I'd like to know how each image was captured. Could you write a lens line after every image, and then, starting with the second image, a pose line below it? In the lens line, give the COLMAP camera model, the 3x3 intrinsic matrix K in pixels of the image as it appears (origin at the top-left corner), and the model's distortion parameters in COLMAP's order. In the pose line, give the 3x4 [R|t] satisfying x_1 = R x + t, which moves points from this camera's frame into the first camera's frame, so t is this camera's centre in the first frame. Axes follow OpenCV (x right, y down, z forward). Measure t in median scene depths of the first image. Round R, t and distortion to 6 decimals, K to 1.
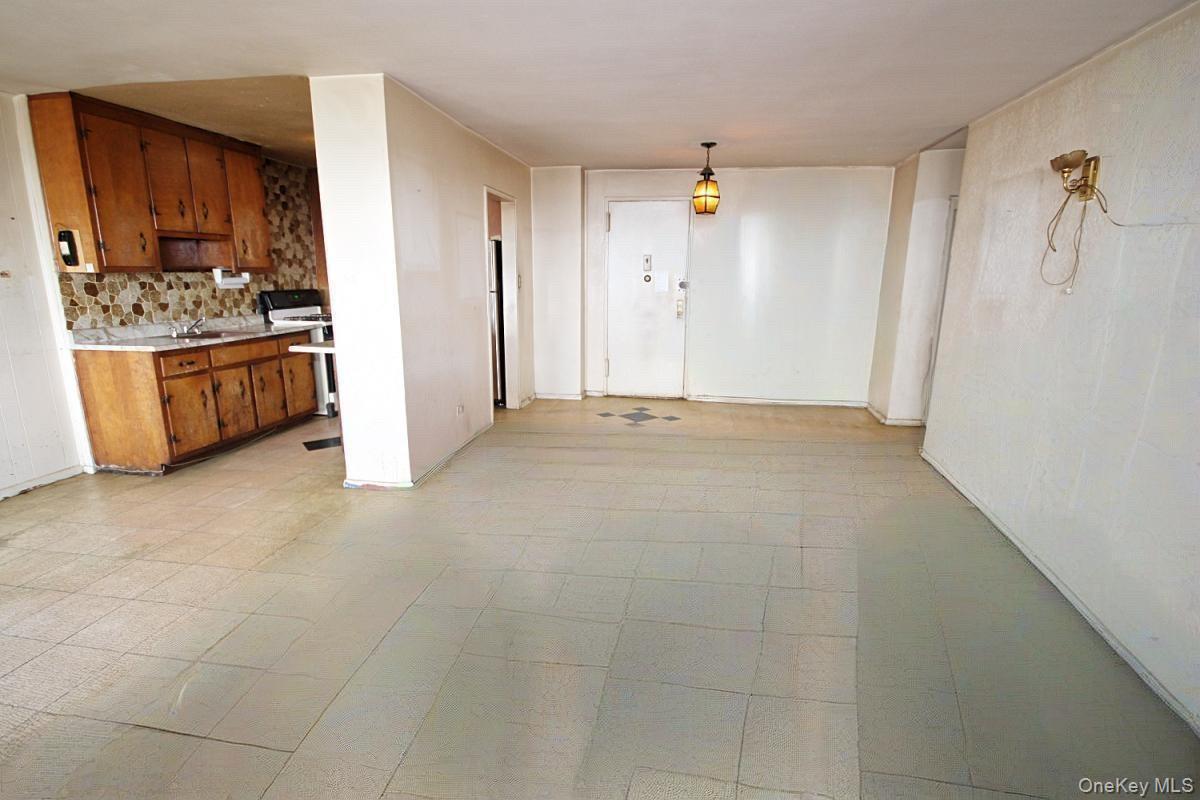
lens RADIAL K [[558.0, 0, 602.9], [0, 558.0, 399.6], [0, 0, 1]] dist [0.016975, -0.017904]
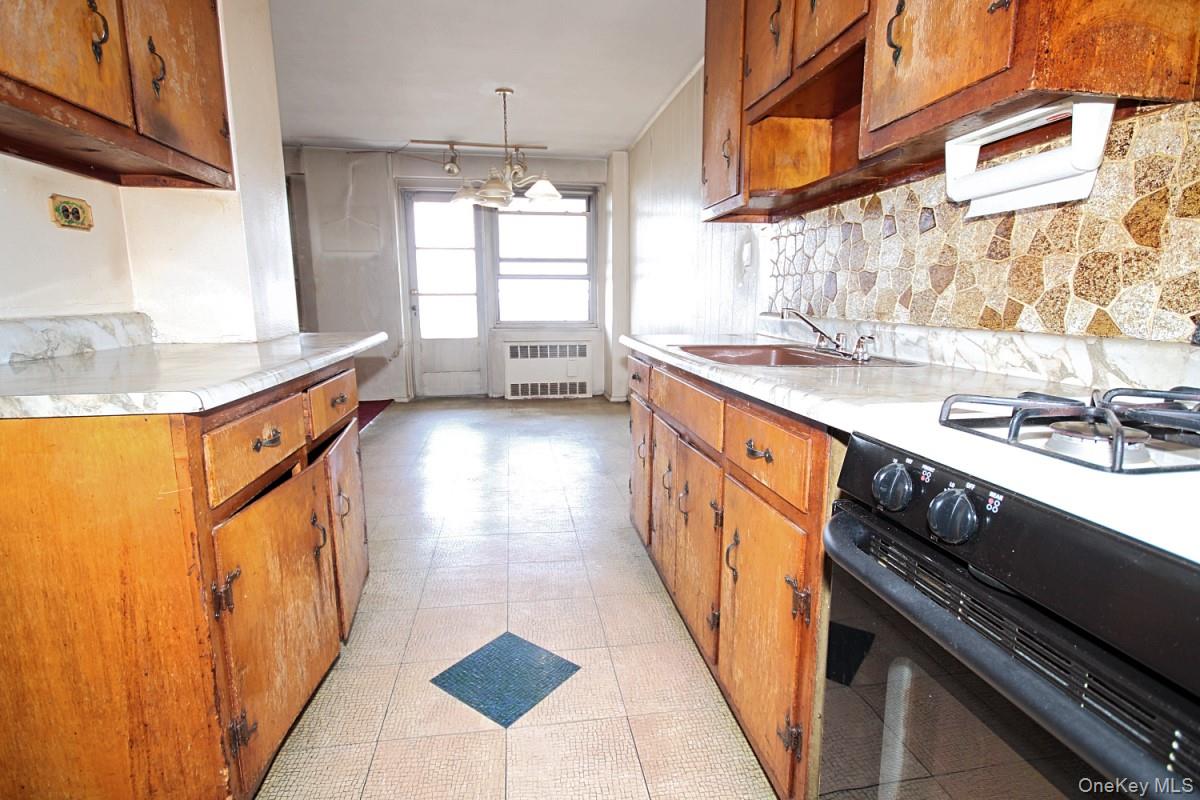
lens RADIAL K [[587.2, 0, 600.0], [0, 587.2, 400.0], [0, 0, 1]] dist [0.003648, 0.000812]
pose [[-0.954476, 0.046291, -0.294675, -0.476586], [-0.070307, 0.925138, 0.373064, -0.230651], [0.289884, 0.376798, -0.879767, 1.346753]]
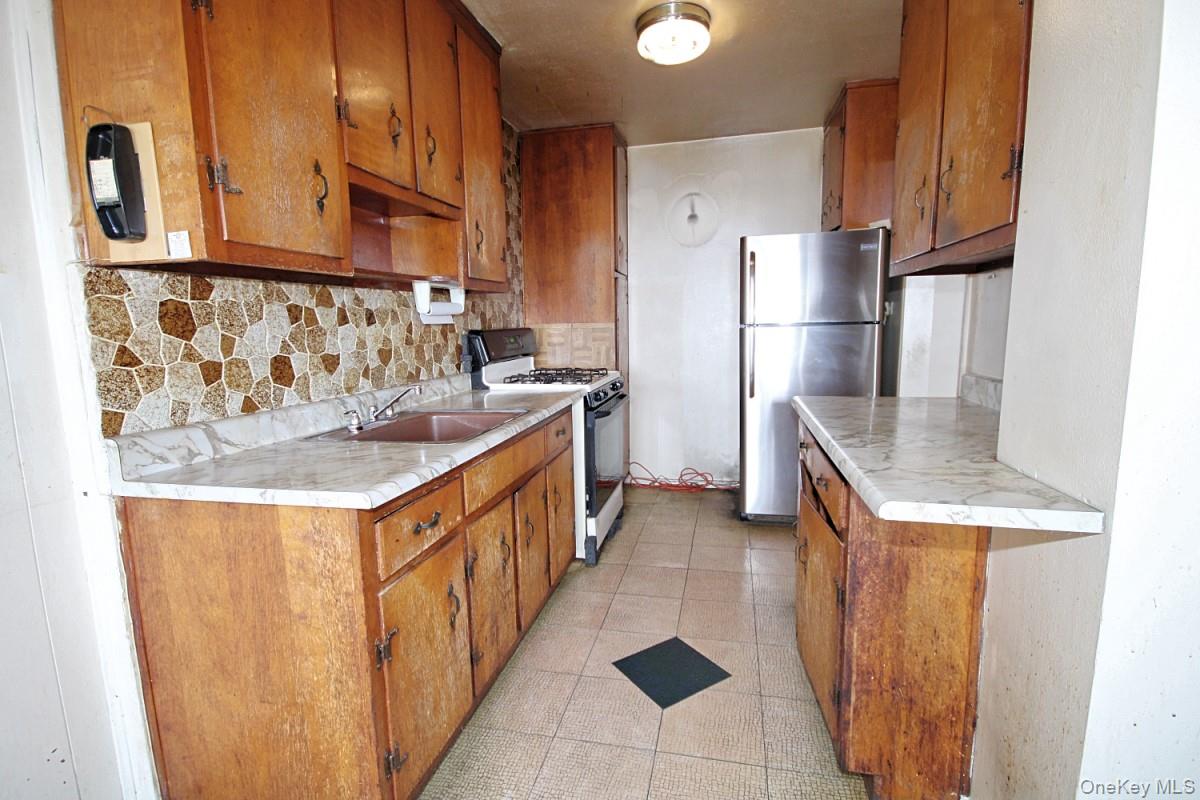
lens RADIAL K [[558.0, 0, 602.9], [0, 558.0, 399.6], [0, 0, 1]] dist [0.016975, -0.017904]
pose [[0.997108, -0.017376, -0.073986, -0.540707], [0.011286, 0.996574, -0.081937, -0.099142], [0.075156, 0.080865, 0.993888, 0.583887]]
